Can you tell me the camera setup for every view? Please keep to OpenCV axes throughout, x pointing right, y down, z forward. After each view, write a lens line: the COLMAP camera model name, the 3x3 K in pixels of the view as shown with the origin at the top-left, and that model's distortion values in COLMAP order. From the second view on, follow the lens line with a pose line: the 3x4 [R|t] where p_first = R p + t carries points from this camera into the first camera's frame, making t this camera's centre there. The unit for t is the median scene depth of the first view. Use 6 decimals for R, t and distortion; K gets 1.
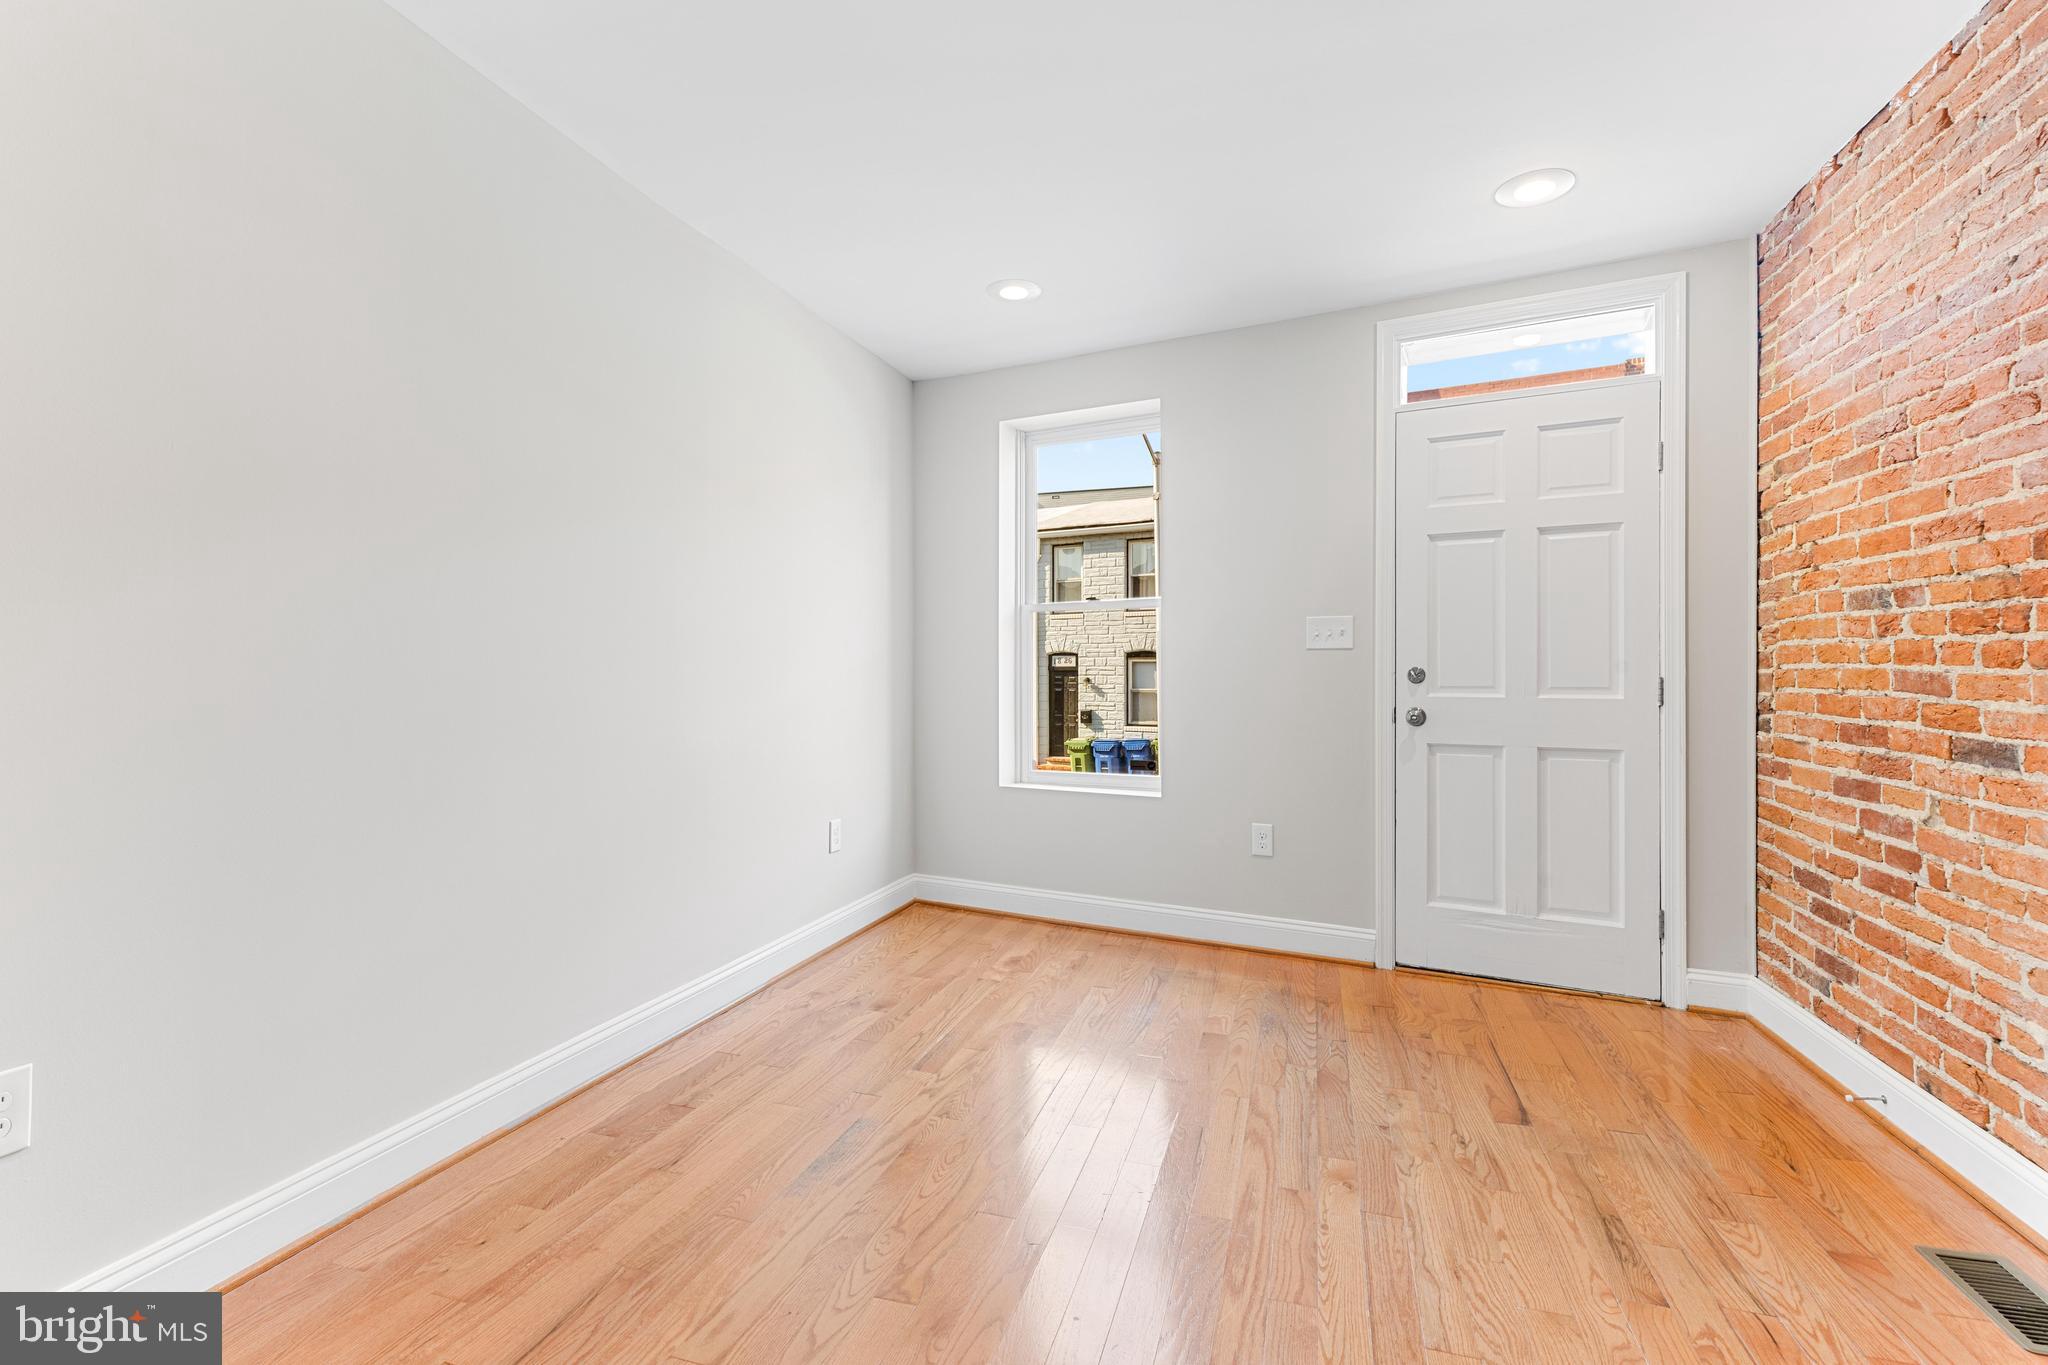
lens RADIAL K [[918.4, 0, 1025.9], [0, 918.4, 666.9], [0, 0, 1]] dist [0.003276, -0.000581]
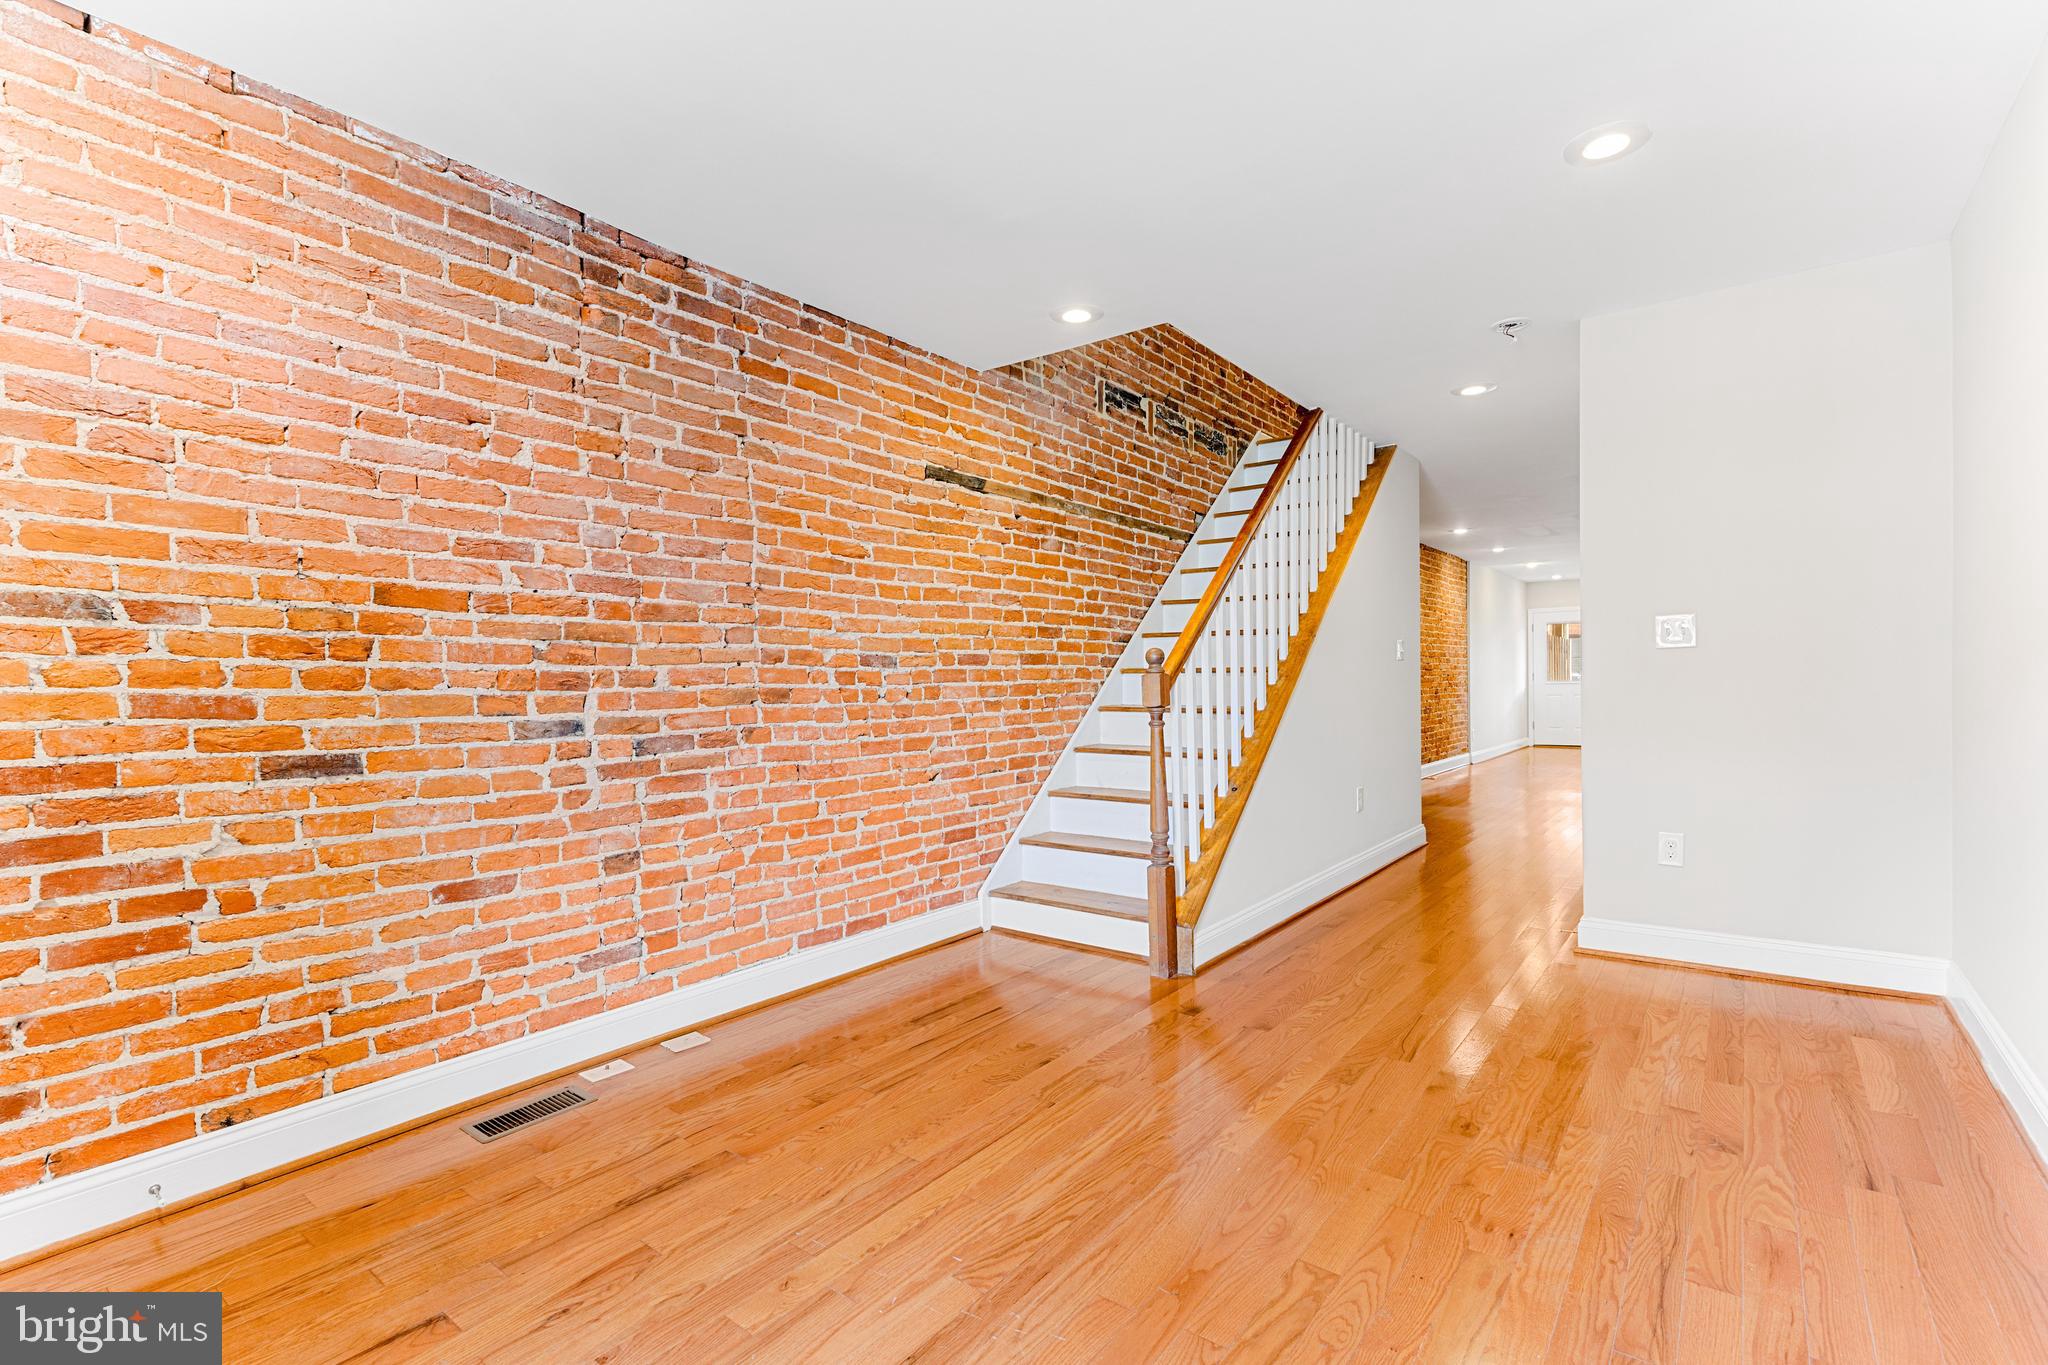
lens RADIAL K [[916.8, 0, 1022.4], [0, 916.8, 699.7], [0, 0, 1]] dist [0.000662, -0.000536]
pose [[-0.938118, 0.010487, 0.346157, -0.136978], [0.014658, 0.999848, 0.009434, 0.012721], [-0.346006, 0.013924, -0.938129, 1.495115]]
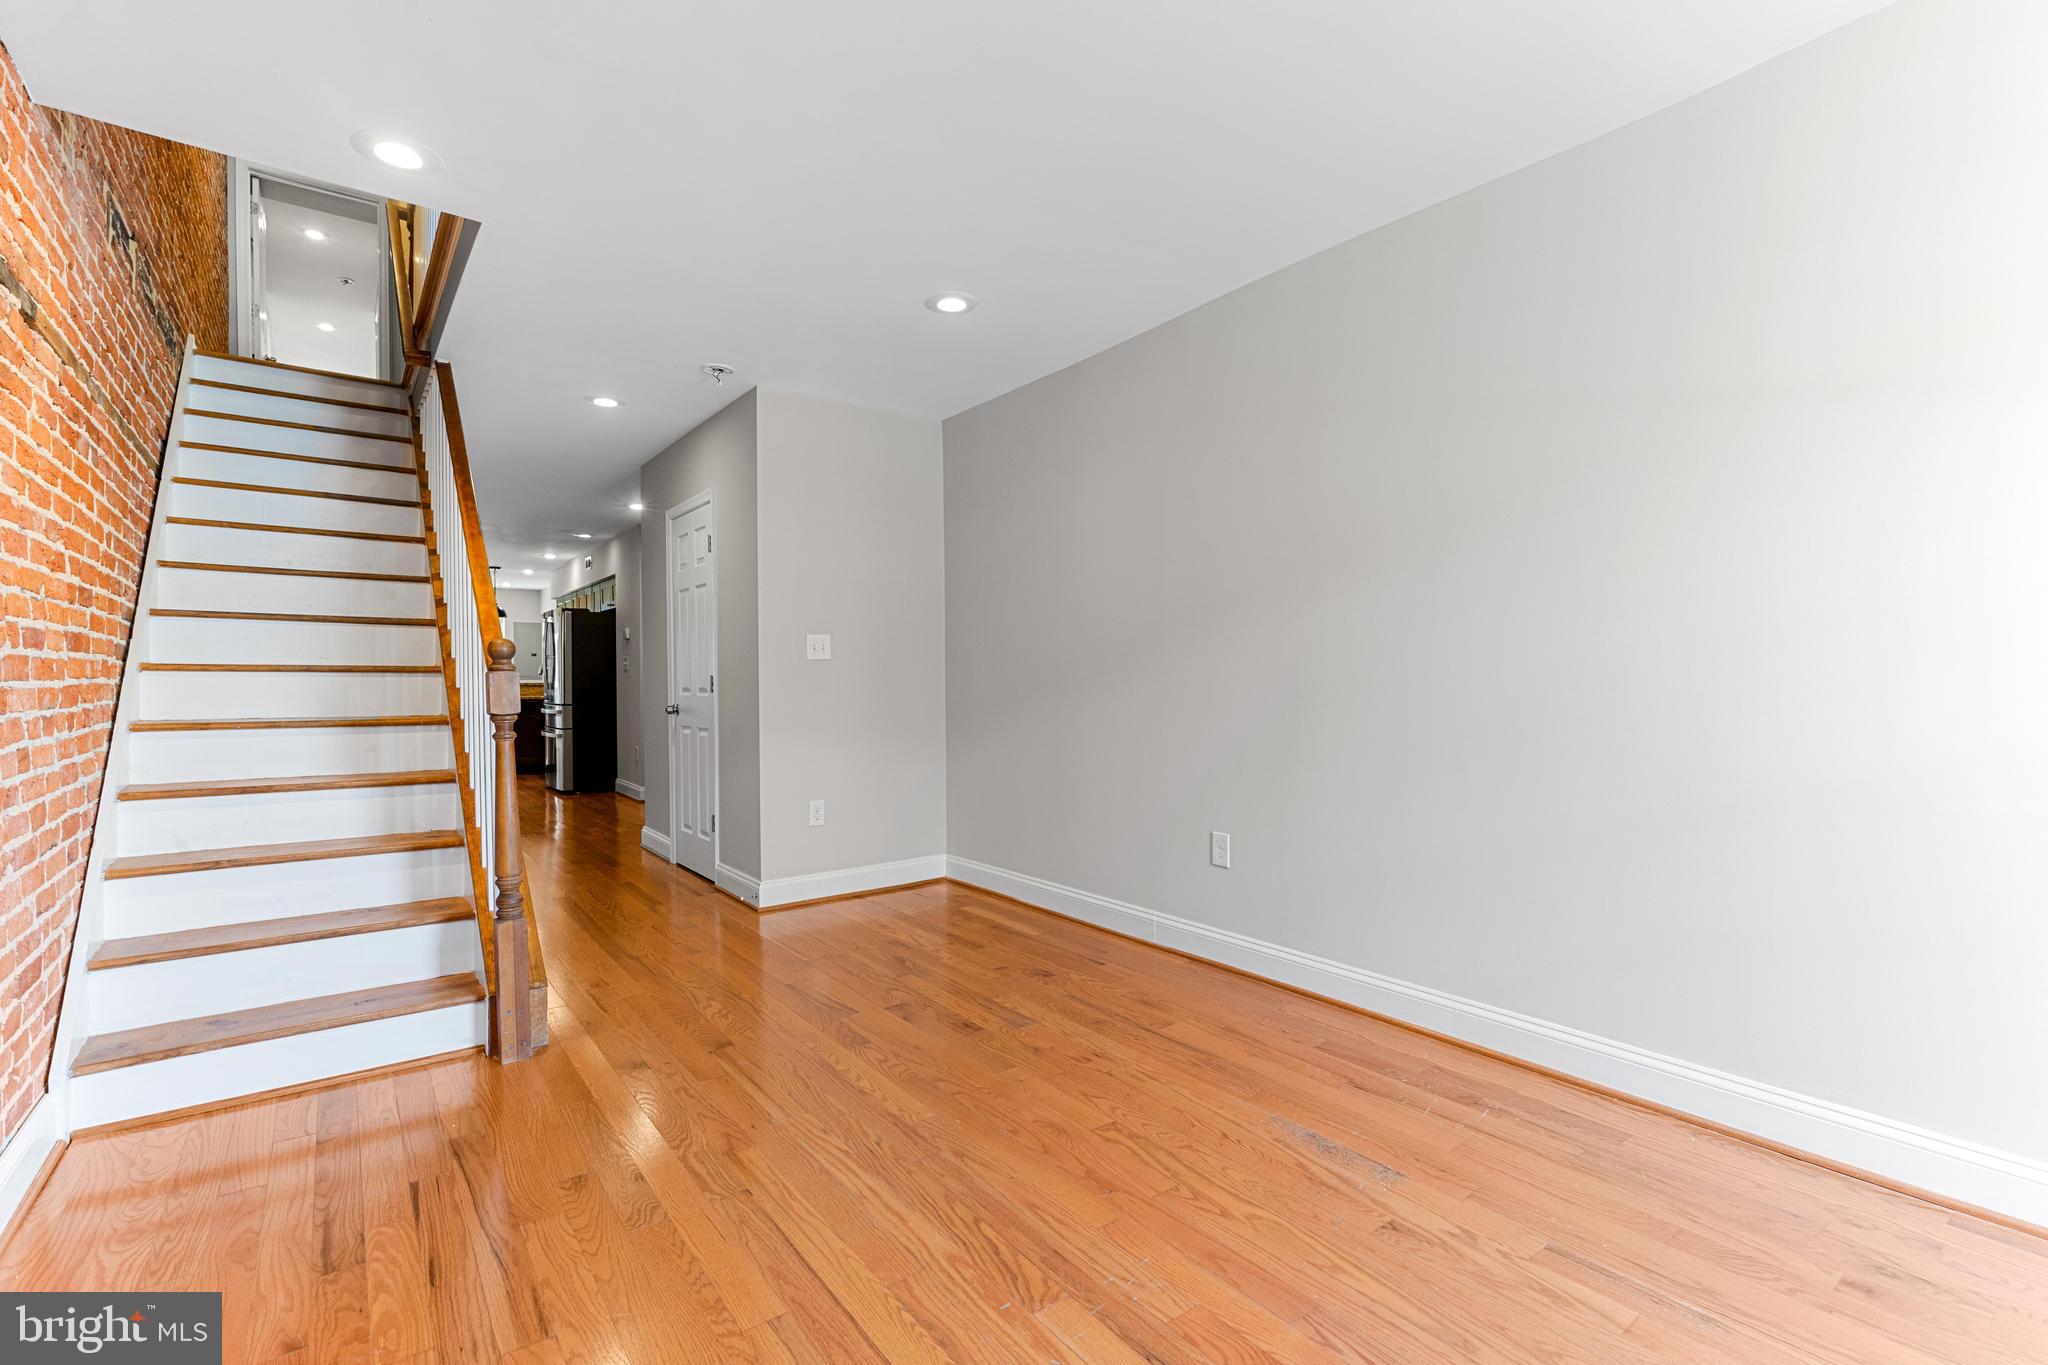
lens RADIAL K [[918.4, 0, 1023.2], [0, 918.4, 675.3], [0, 0, 1]] dist [0.003776, -0.000949]
pose [[-0.584789, 0.004654, -0.811172, 0.751820], [0.014605, 0.999882, -0.004793, 0.007915], [0.811054, -0.014650, -0.584788, 1.227873]]
